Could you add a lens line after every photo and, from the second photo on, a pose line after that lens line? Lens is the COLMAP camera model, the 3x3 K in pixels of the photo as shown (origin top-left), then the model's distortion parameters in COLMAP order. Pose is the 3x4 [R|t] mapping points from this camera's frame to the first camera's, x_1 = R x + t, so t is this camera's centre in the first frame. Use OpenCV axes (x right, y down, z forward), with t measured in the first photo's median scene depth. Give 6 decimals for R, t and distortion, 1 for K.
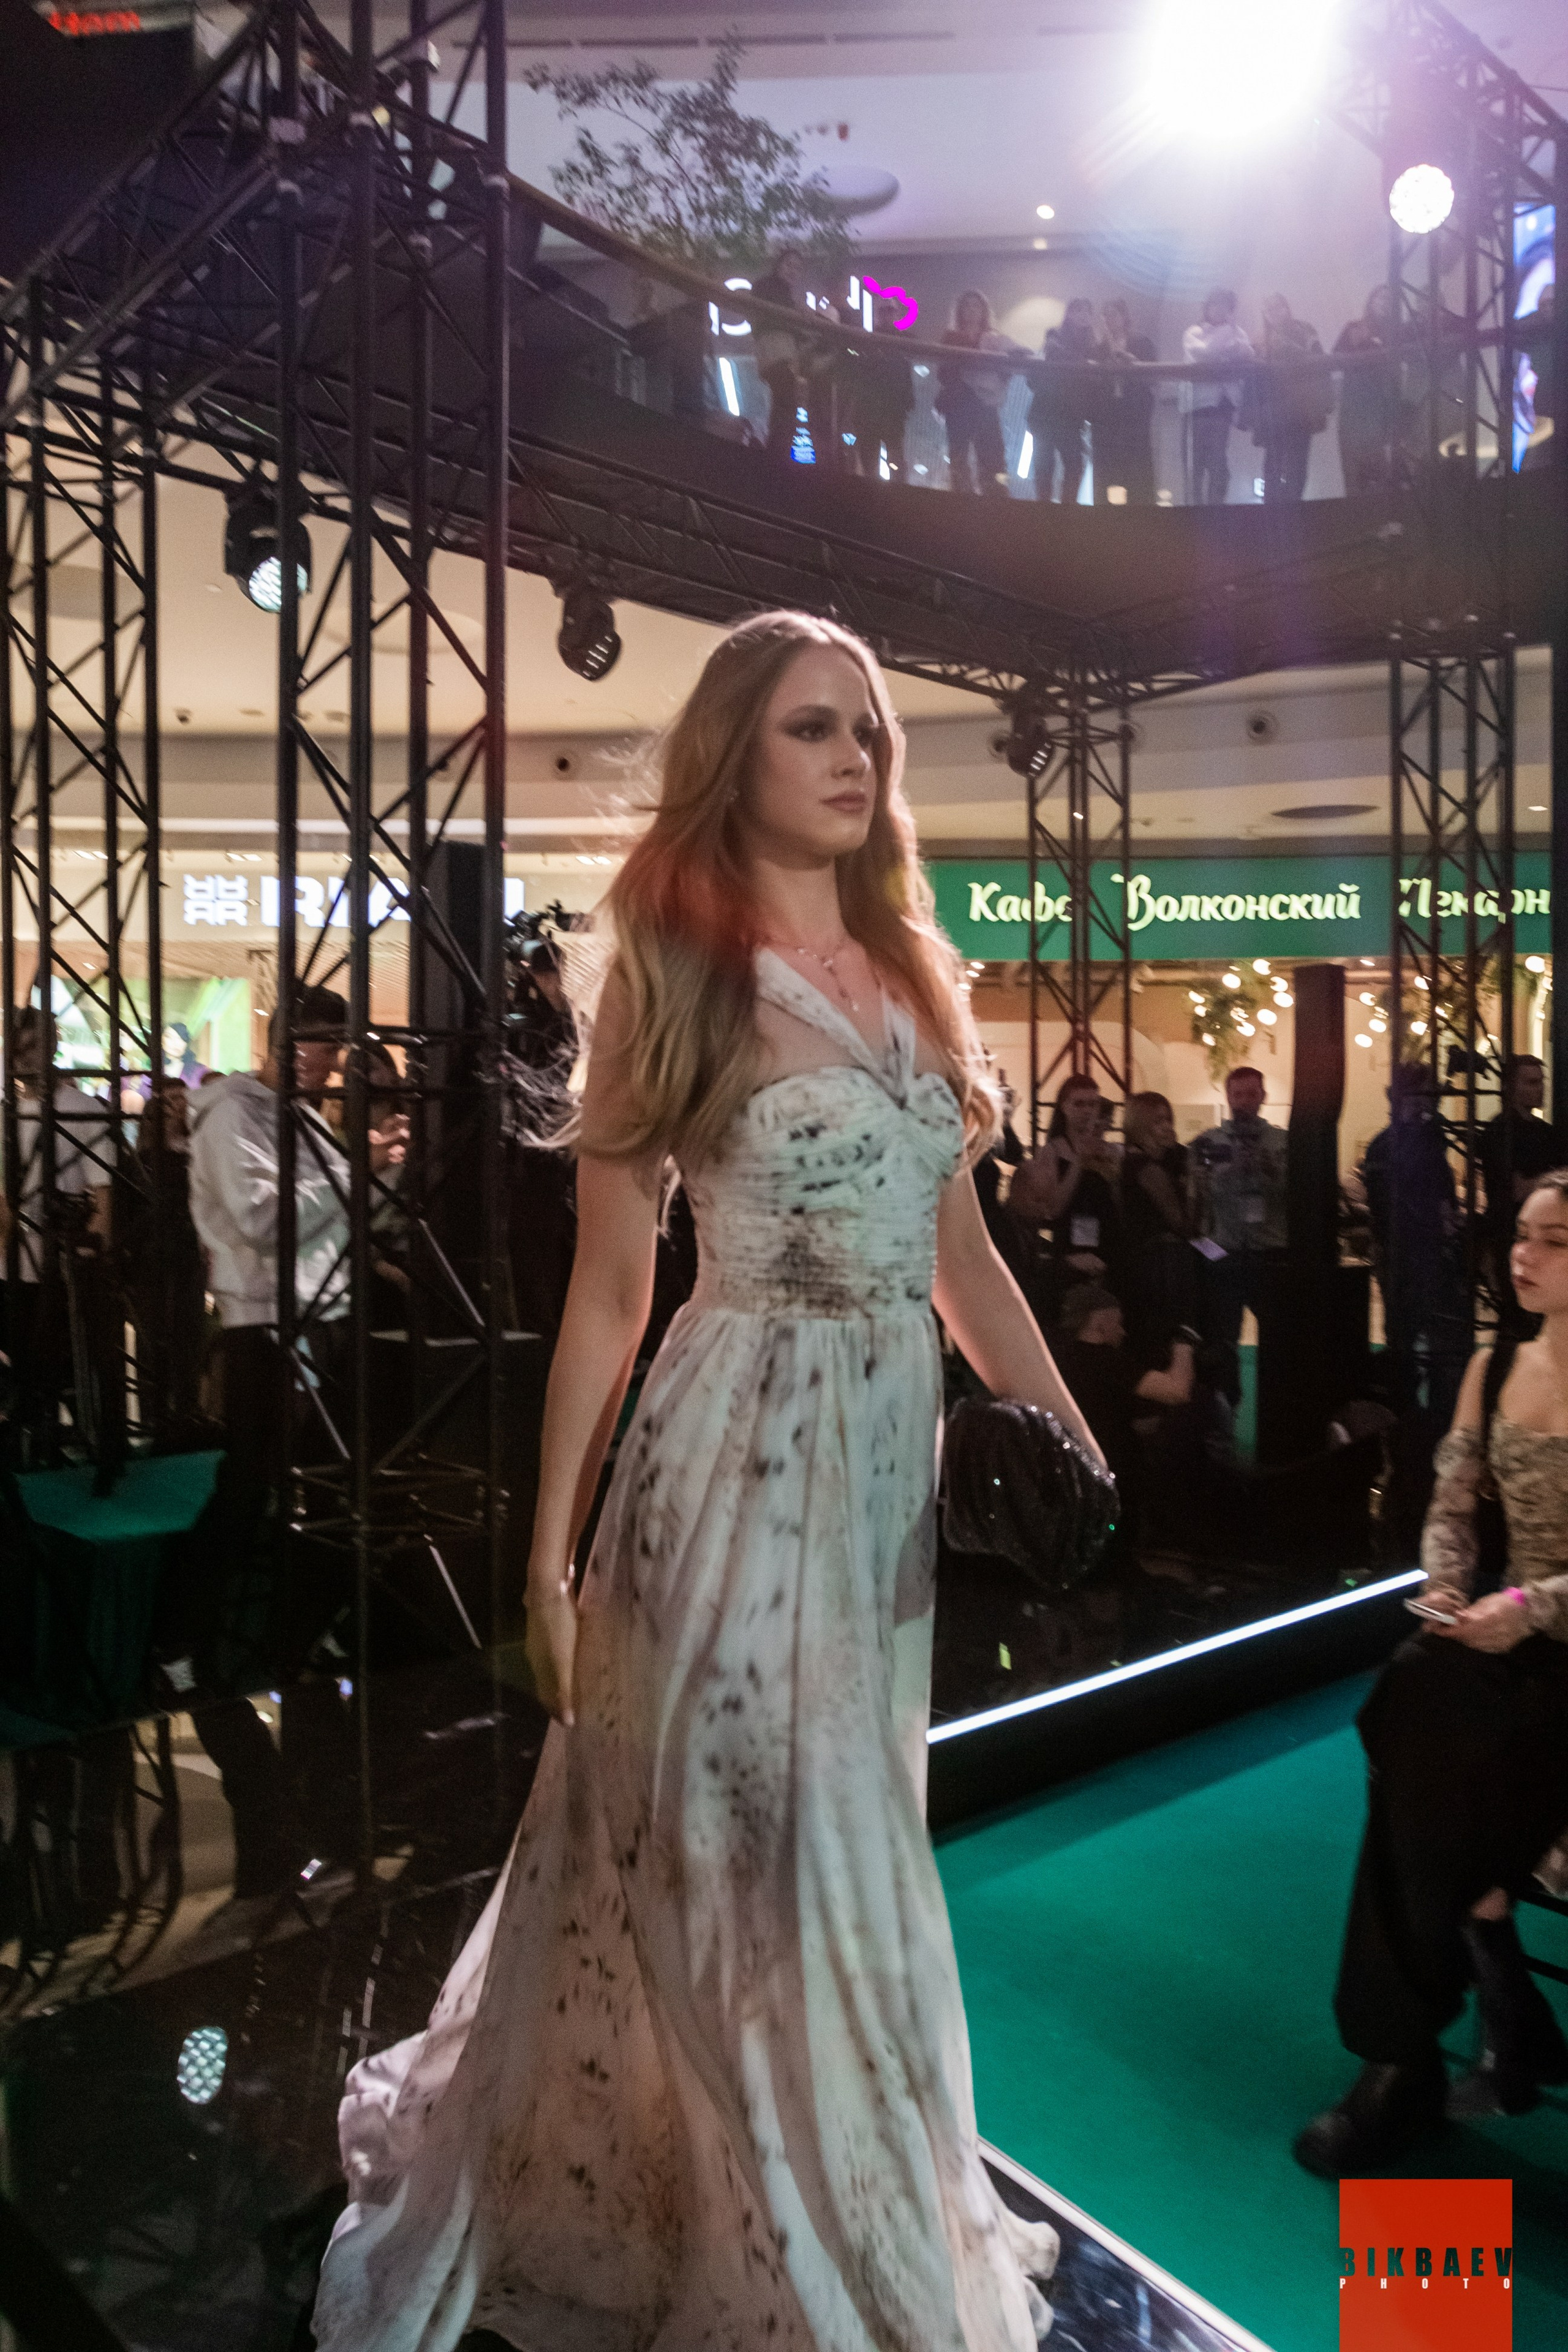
lens RADIAL K [[1710.6, 0, 794.5], [0, 1710.6, 1189.8], [0, 0, 1]] dist [-0.038301, 0.040254]
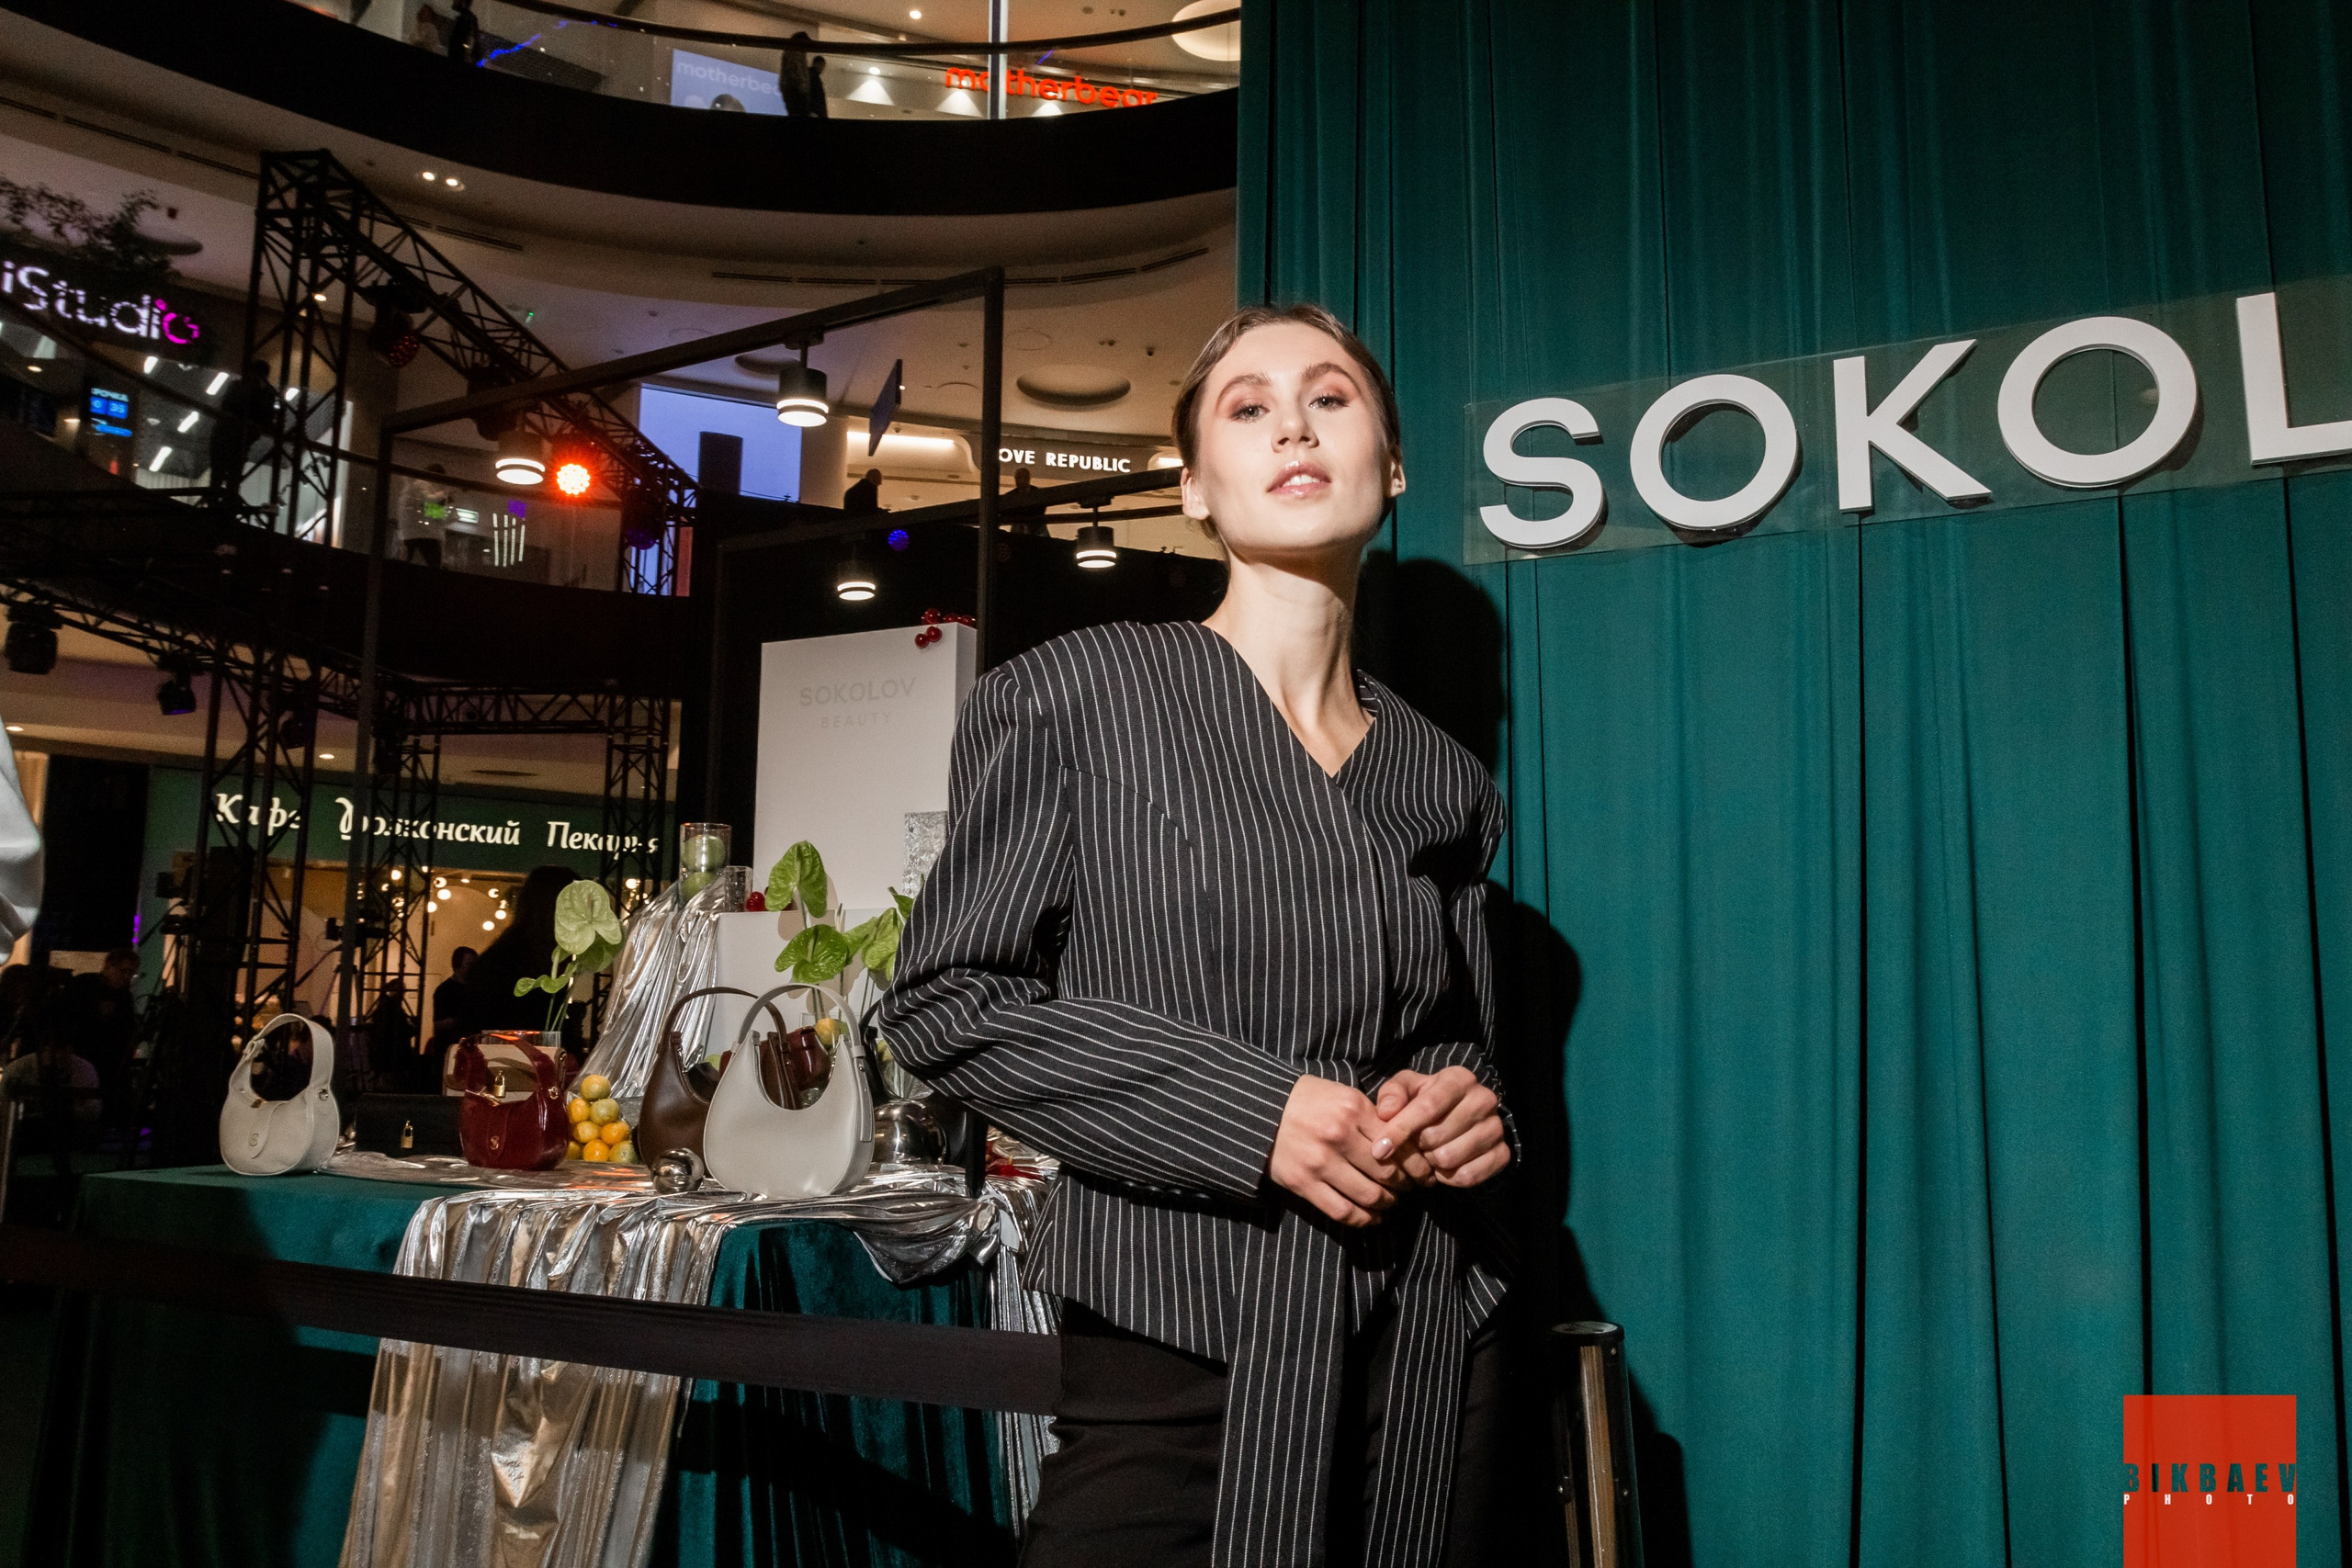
lens RADIAL K [[1710.5, 0, 1165.1], [0, 1710.5, 784.8], [0, 0, 1]] dist [-0.038301, 0.040254]
pose [[0.734279, 0.108940, 0.670049, -0.286952], [0.000924, 0.986878, -0.161464, 0.024690], [-0.678847, 0.119179, 0.724543, -0.497303]]
